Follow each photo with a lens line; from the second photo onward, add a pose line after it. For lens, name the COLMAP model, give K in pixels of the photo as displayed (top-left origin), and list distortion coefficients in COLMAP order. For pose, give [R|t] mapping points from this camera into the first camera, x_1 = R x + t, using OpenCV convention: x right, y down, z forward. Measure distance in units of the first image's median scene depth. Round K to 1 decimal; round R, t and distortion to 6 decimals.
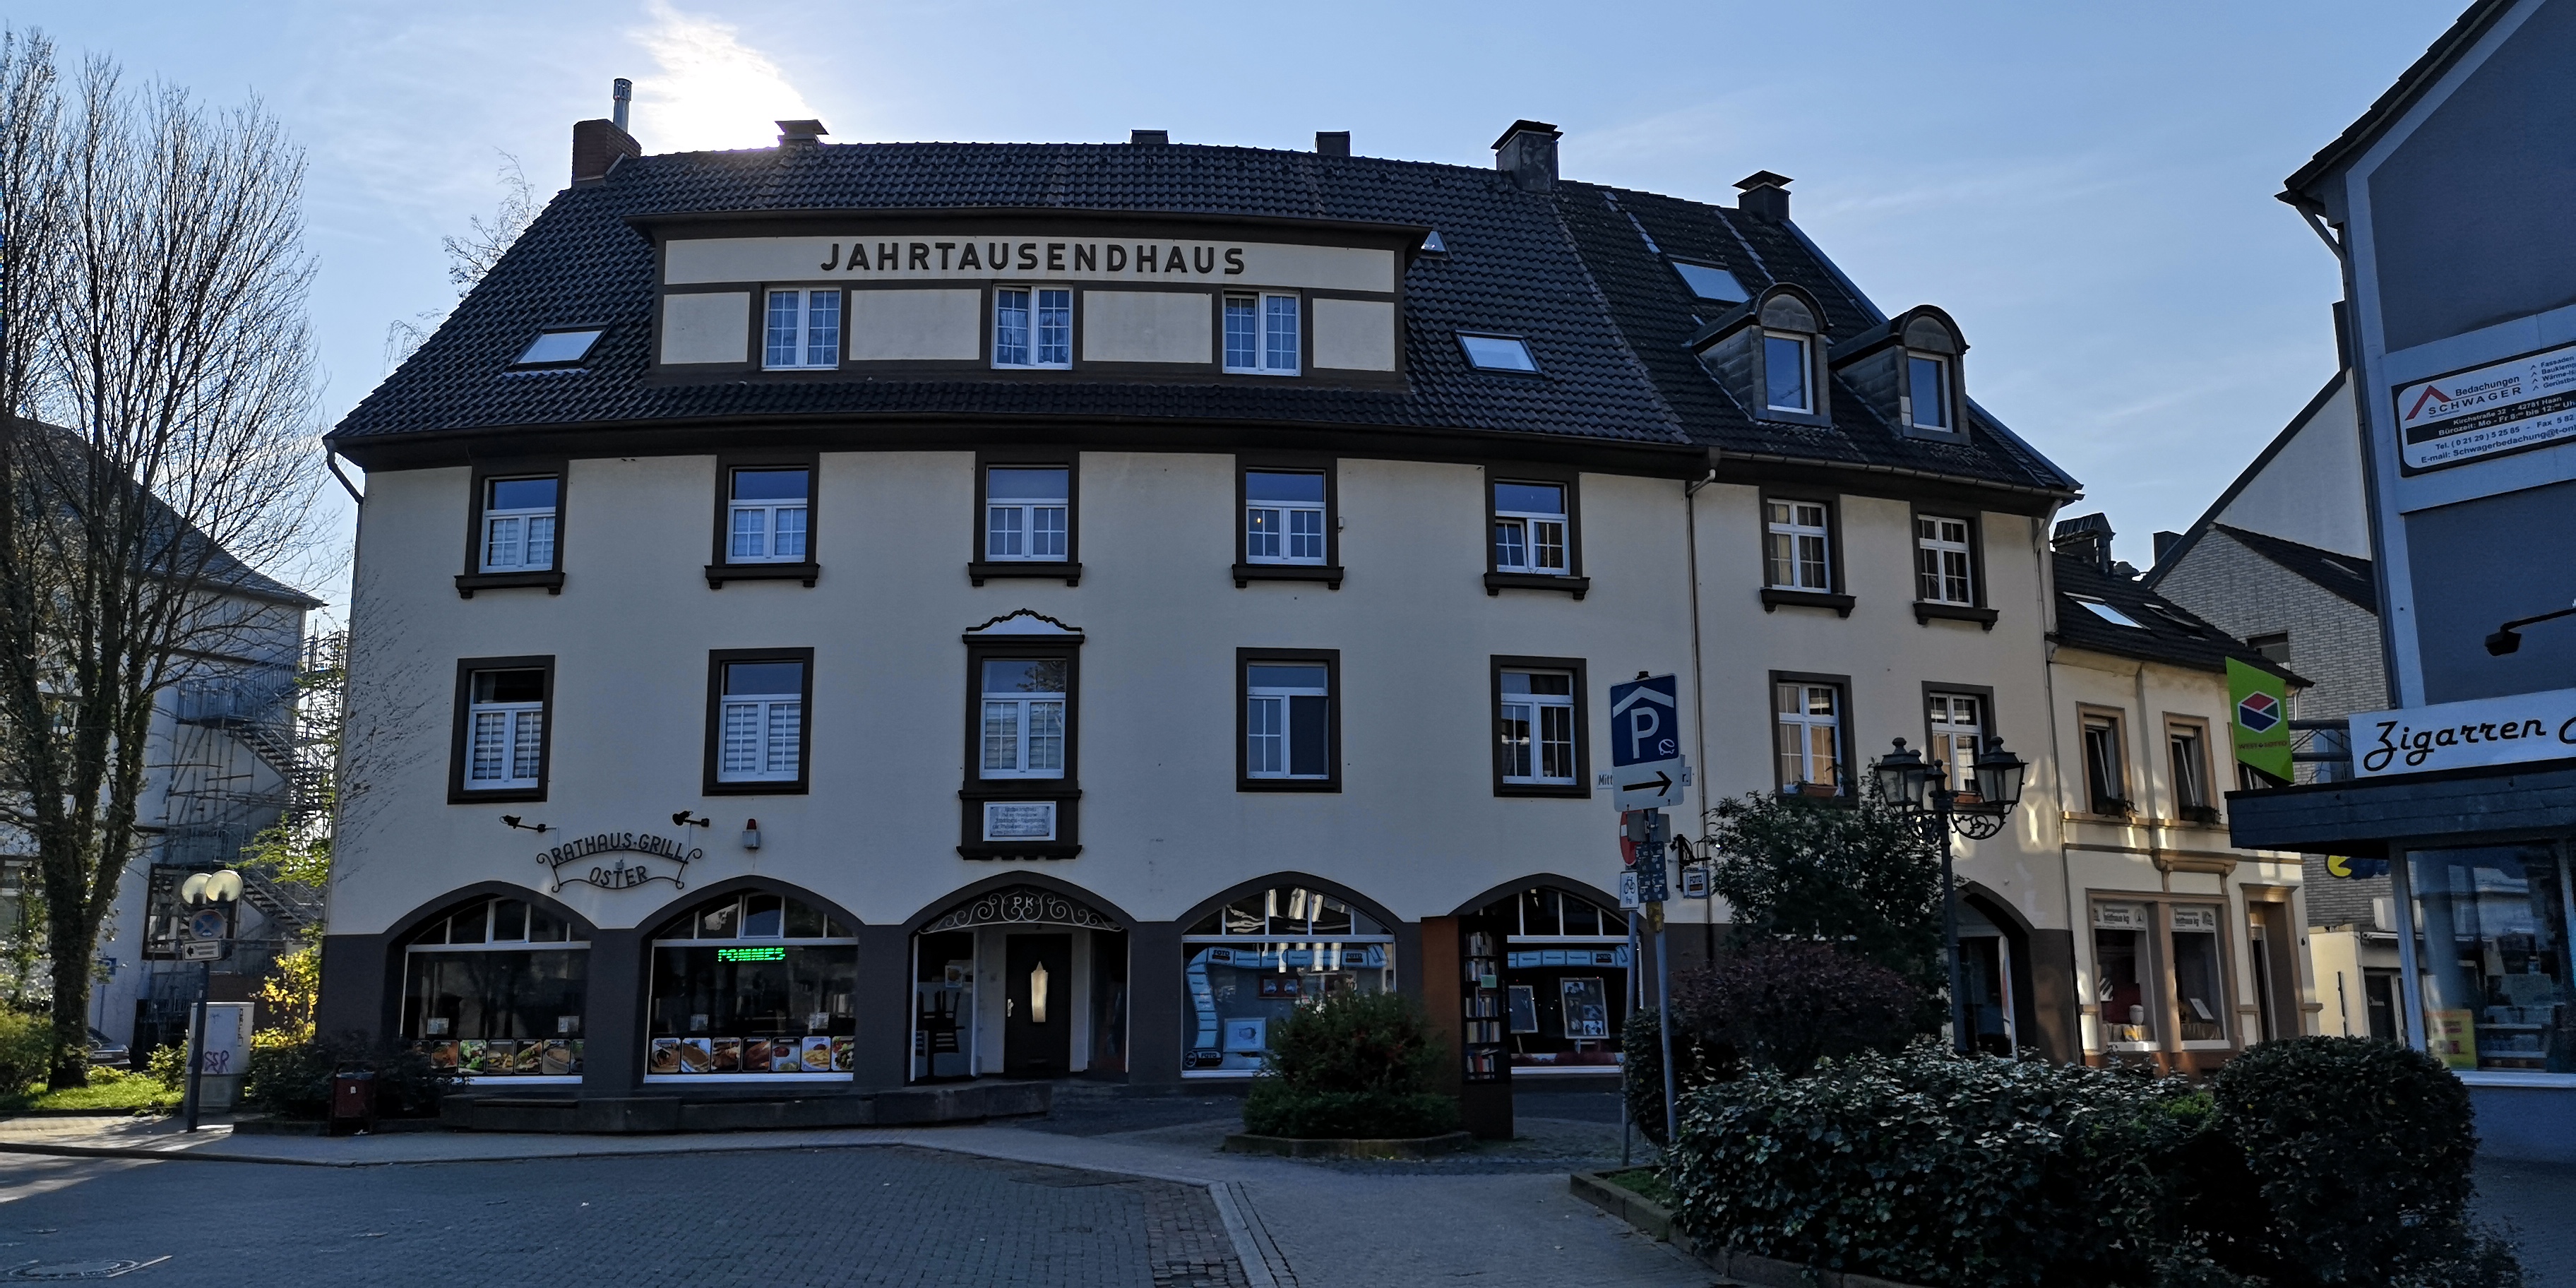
lens RADIAL K [[1983.8, 0, 1287.7], [0, 1983.8, 621.8], [0, 0, 1]] dist [0.005869, -0.042479]
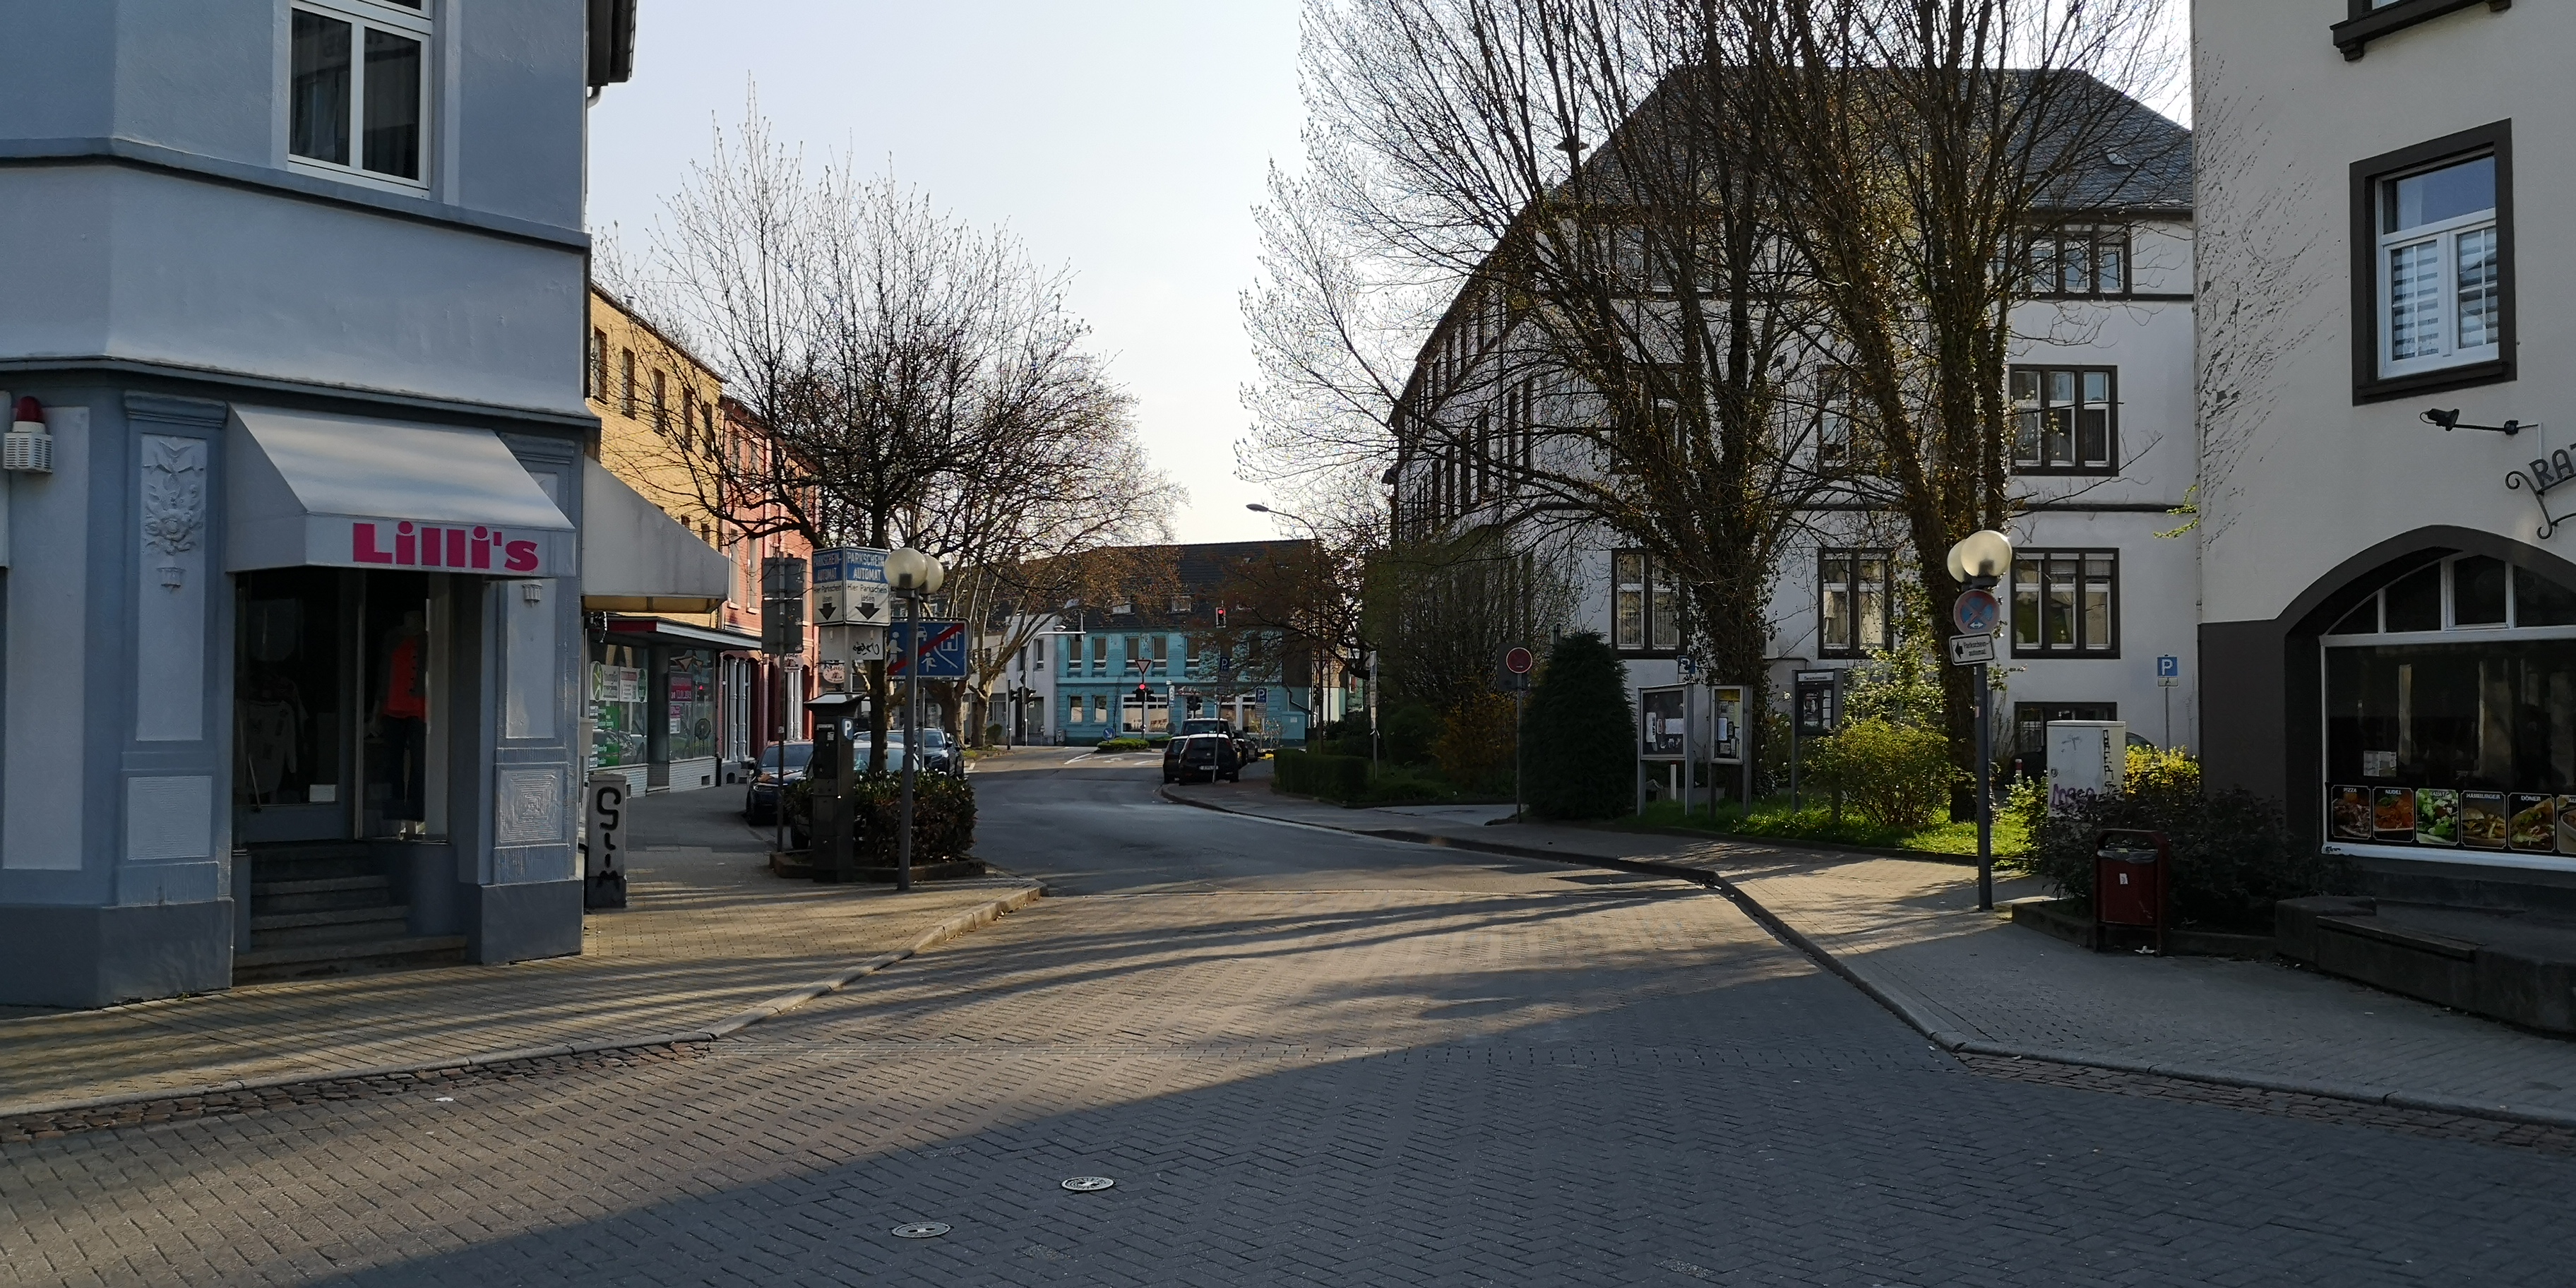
lens RADIAL K [[2031.9, 0, 1288.0], [0, 2031.9, 644.0], [0, 0, 1]] dist [0.011523, -0.050745]
pose [[0.531277, -0.012342, -0.847108, -0.070194], [0.149255, 0.985618, 0.079248, 0.064259], [0.833947, -0.168538, 0.525478, 0.379642]]
